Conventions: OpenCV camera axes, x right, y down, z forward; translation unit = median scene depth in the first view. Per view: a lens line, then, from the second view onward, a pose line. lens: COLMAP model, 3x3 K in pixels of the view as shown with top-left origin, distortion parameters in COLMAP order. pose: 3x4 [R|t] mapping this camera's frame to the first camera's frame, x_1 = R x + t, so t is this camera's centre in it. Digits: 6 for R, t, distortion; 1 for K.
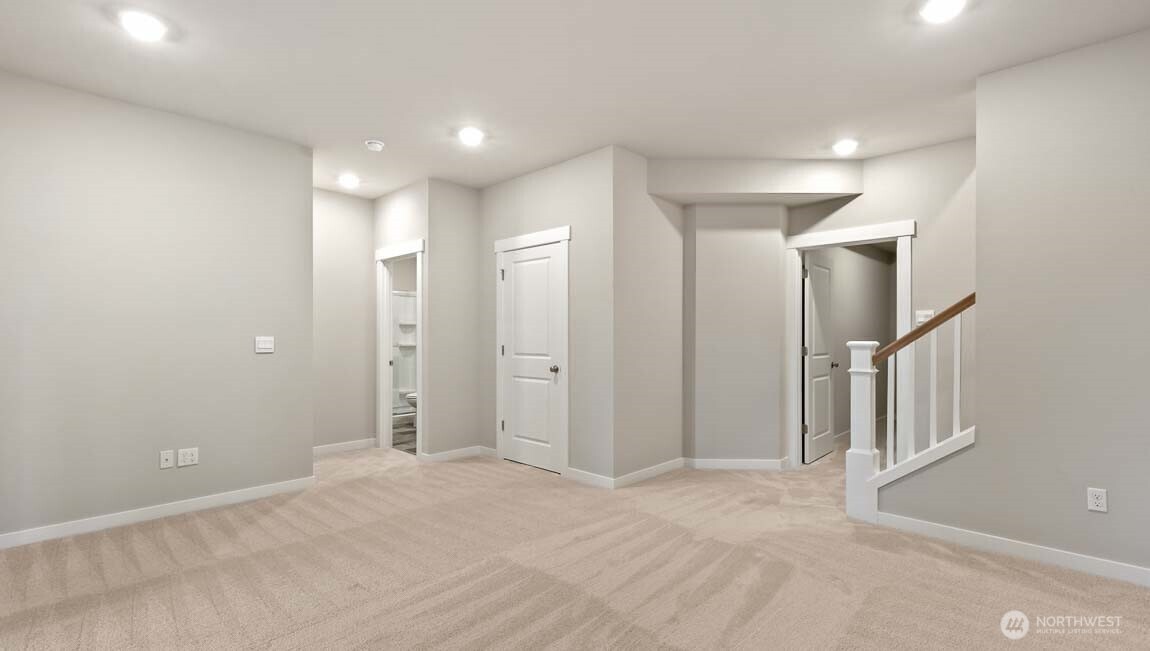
lens RADIAL K [[516.6, 0, 572.3], [0, 516.6, 322.8], [0, 0, 1]] dist [-0.003755, 0.002118]
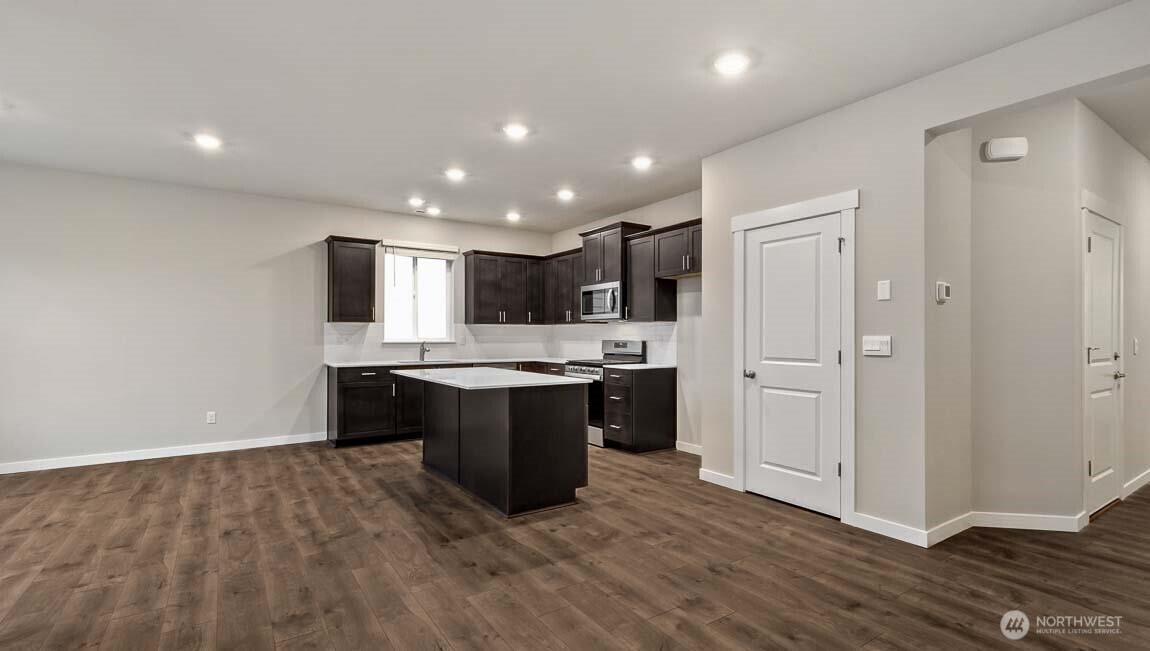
lens RADIAL K [[516.6, 0, 576.7], [0, 516.6, 329.1], [0, 0, 1]] dist [-0.003755, 0.002118]
pose [[0.984637, 0.002687, -0.174593, -0.262504], [-0.001414, 0.999971, 0.007417, 0.009671], [0.174608, -0.007056, 0.984613, 0.178891]]
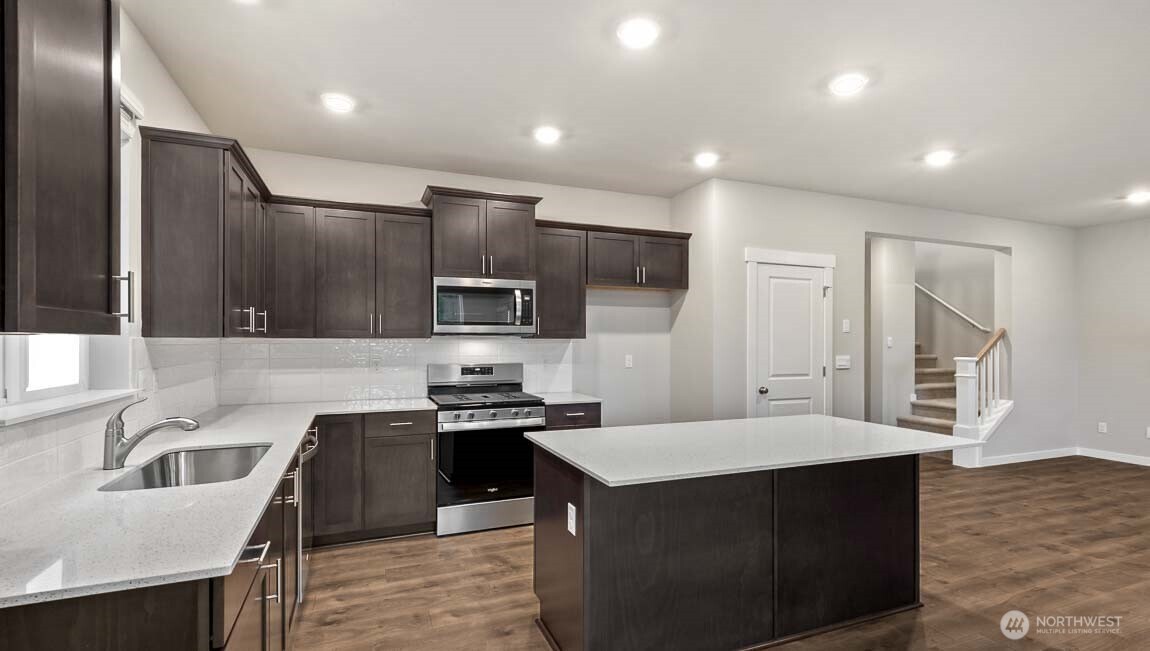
lens RADIAL K [[516.6, 0, 571.4], [0, 516.6, 332.6], [0, 0, 1]] dist [-0.003755, 0.002118]
pose [[0.396476, 0.015537, 0.917913, -1.168436], [-0.021580, 0.999738, -0.007601, -0.003502], [-0.917791, -0.016795, 0.396708, 1.021035]]
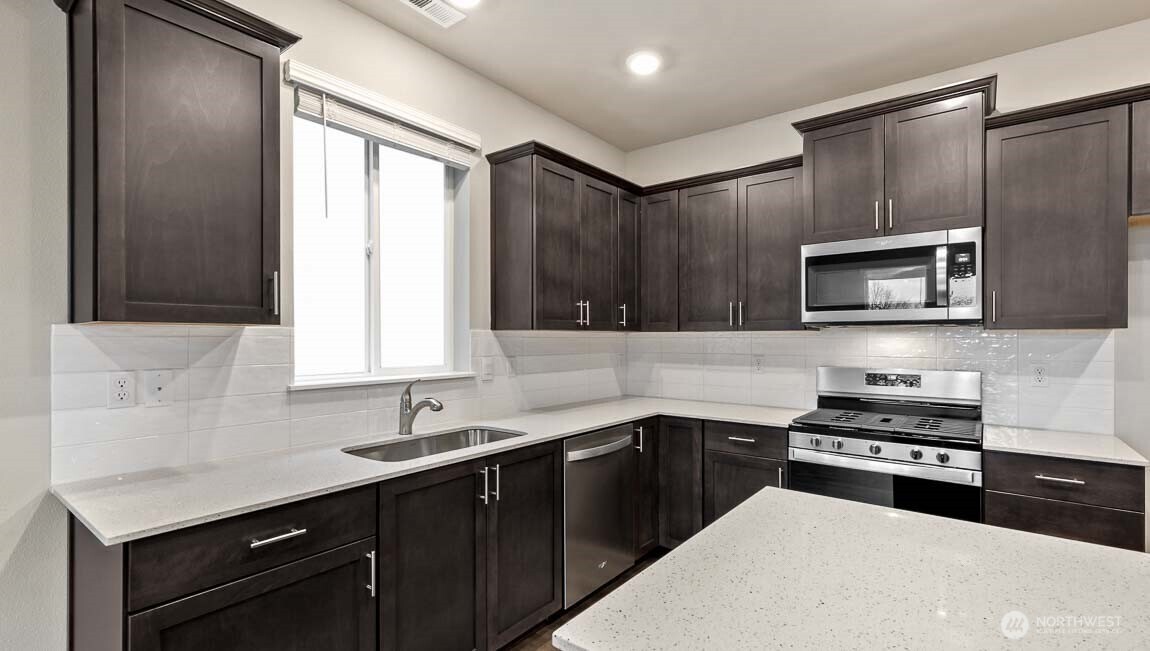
lens RADIAL K [[516.6, 0, 576.7], [0, 516.6, 335.8], [0, 0, 1]] dist [-0.003755, 0.002118]
pose [[0.991117, 0.006093, 0.132851, -0.833807], [-0.008216, 0.999847, 0.015435, 0.003538], [-0.132737, -0.016390, 0.991016, 0.987101]]
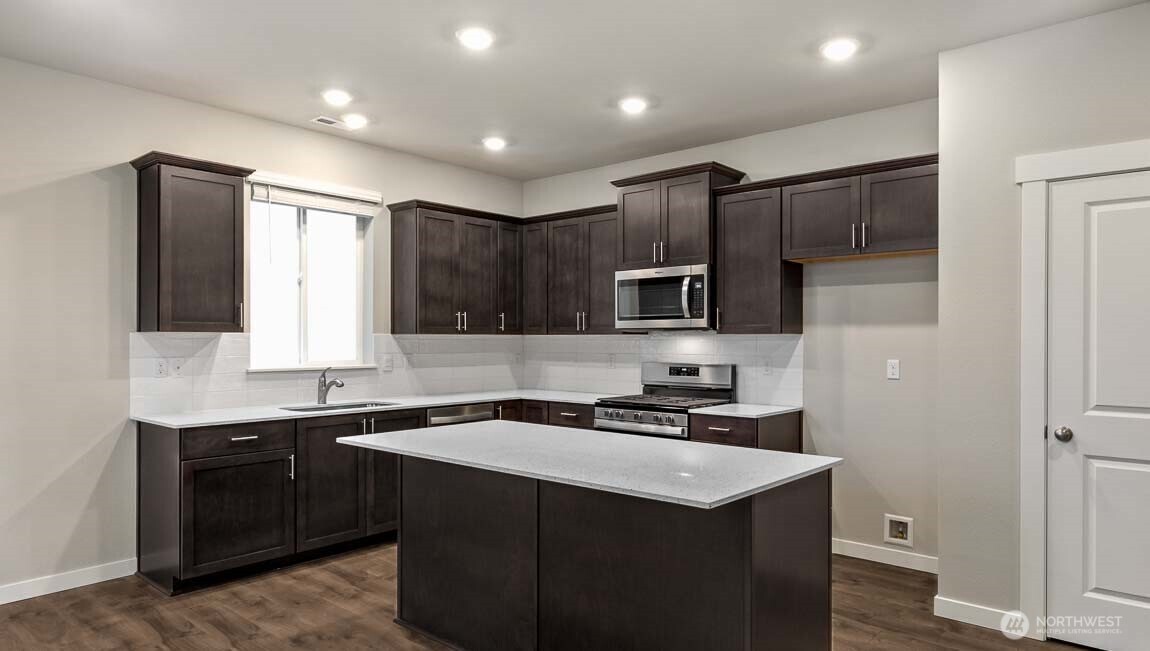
lens RADIAL K [[709.6, 0, 580.4], [0, 709.6, 334.3], [0, 0, 1]] dist [-0.002036, 0.002005]
pose [[0.996919, 0.006735, 0.078147, -0.635949], [-0.007656, 0.999905, 0.011487, -0.008180], [-0.078062, -0.012050, 0.996876, 0.441309]]
